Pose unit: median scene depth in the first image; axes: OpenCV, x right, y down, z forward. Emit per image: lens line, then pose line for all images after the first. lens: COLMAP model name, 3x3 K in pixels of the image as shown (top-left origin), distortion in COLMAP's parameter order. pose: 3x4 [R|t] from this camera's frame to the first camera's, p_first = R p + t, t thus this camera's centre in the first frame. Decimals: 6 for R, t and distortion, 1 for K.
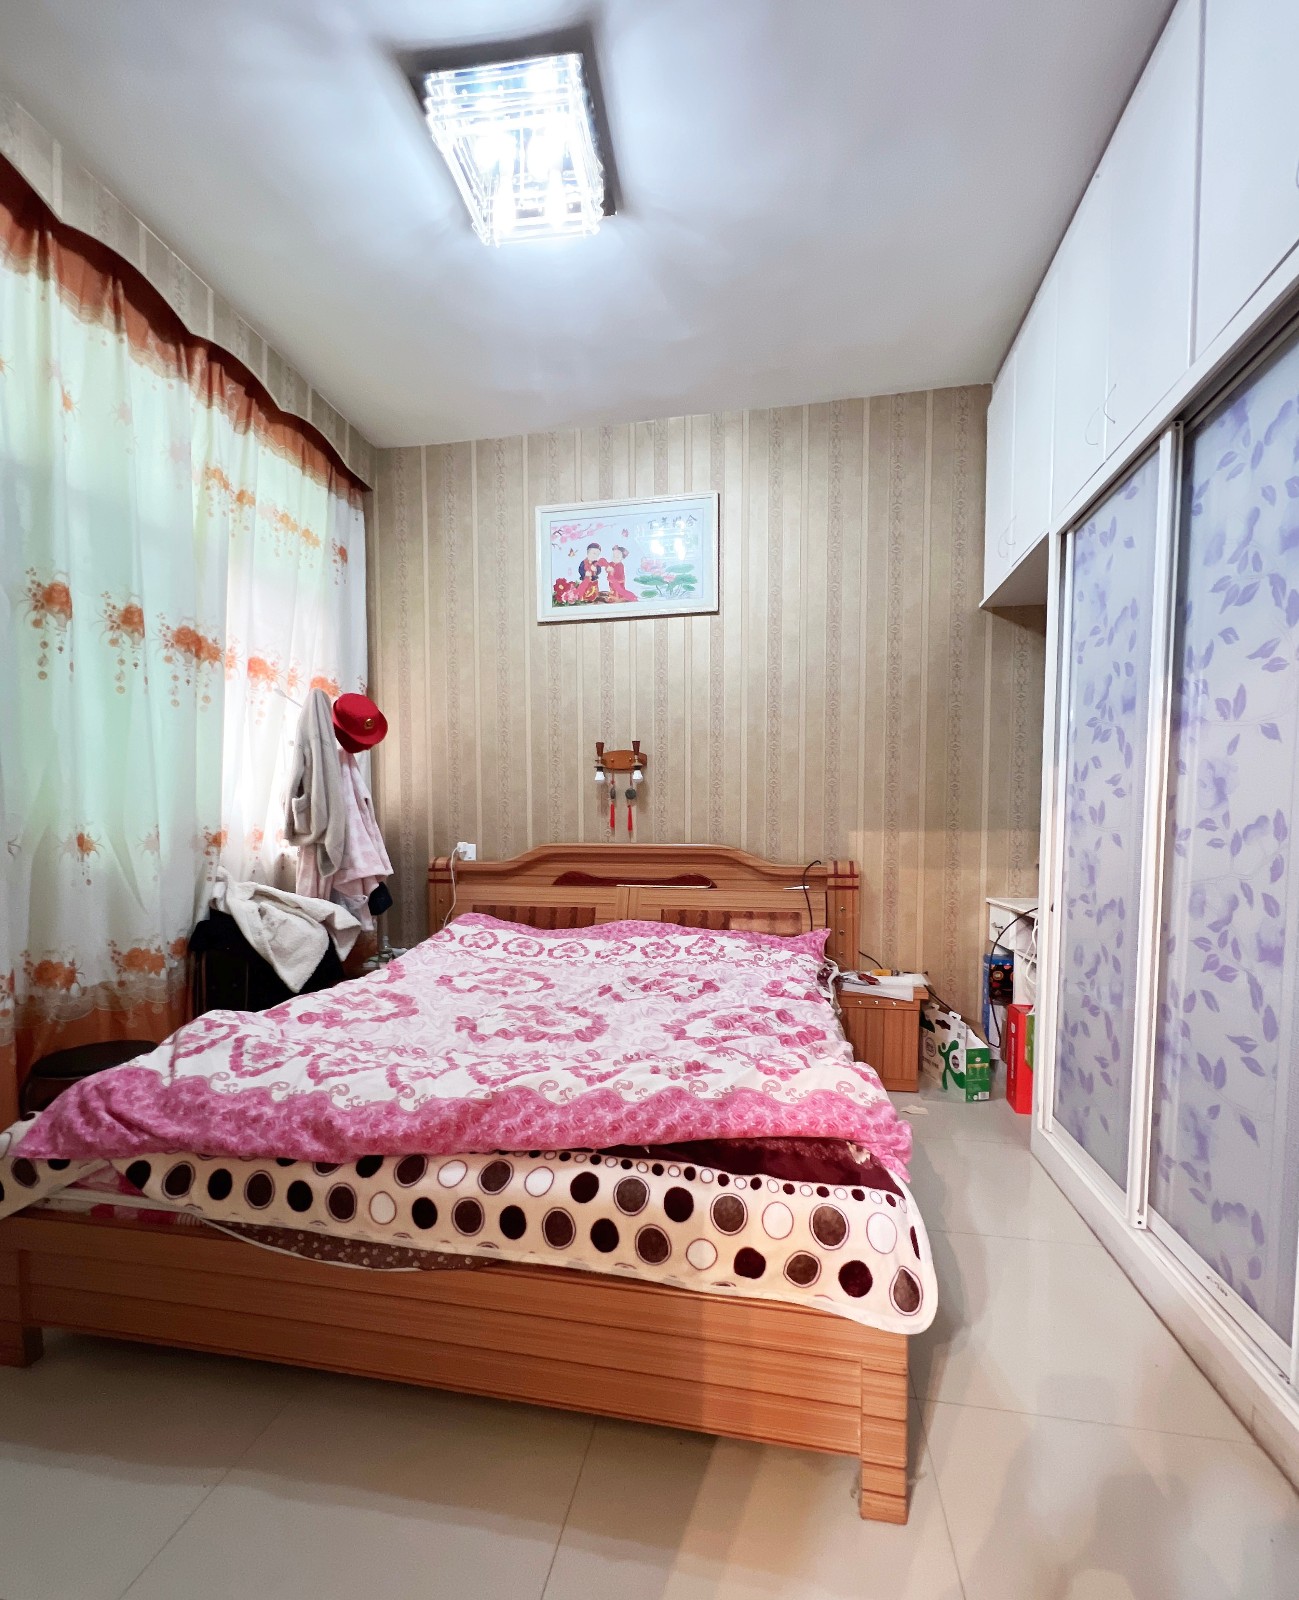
lens RADIAL K [[693.2, 0, 651.0], [0, 693.2, 863.3], [0, 0, 1]] dist [0.000295, 0.000034]
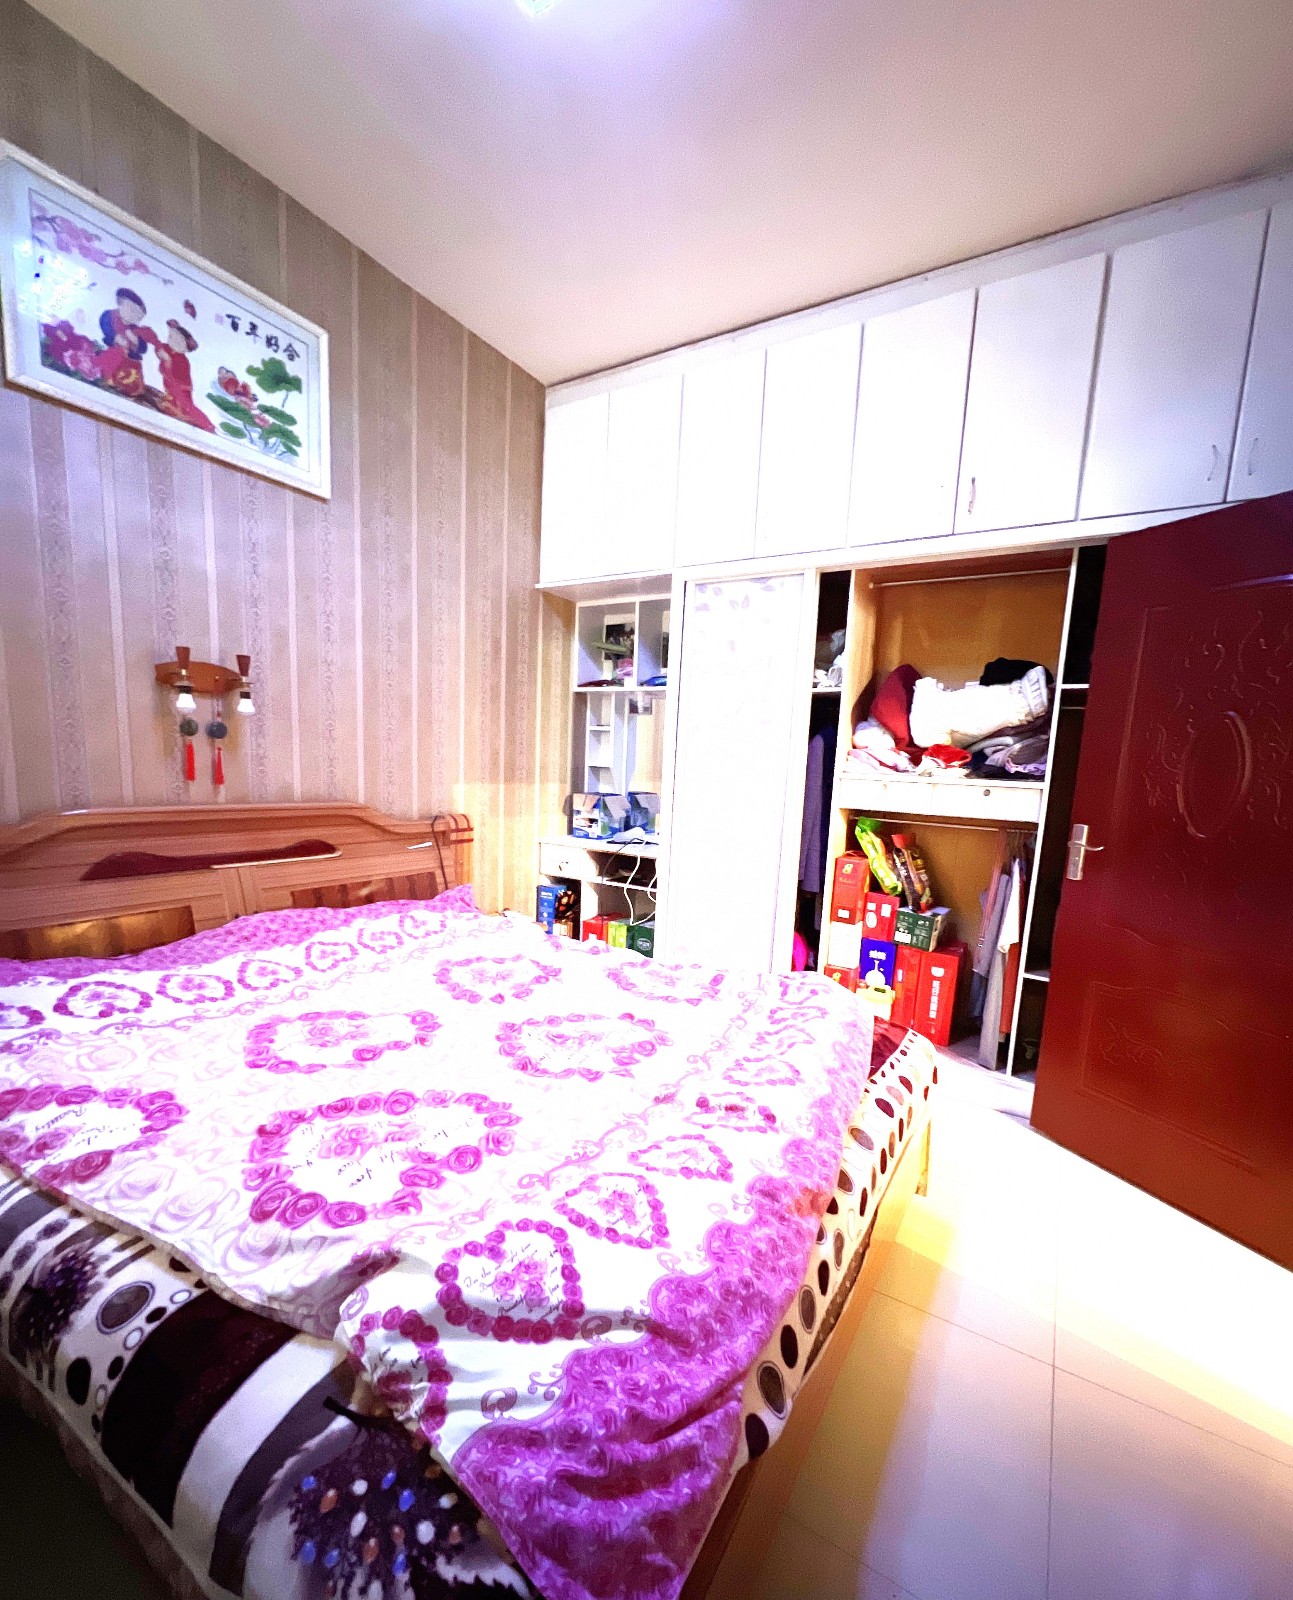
lens RADIAL K [[693.2, 0, 648.0], [0, 693.2, 863.3], [0, 0, 1]] dist [0.000295, 0.000034]
pose [[0.357919, -0.121602, 0.925801, -0.531590], [-0.000341, 0.991467, 0.130359, -0.061085], [-0.933752, -0.046973, 0.354824, 0.367702]]
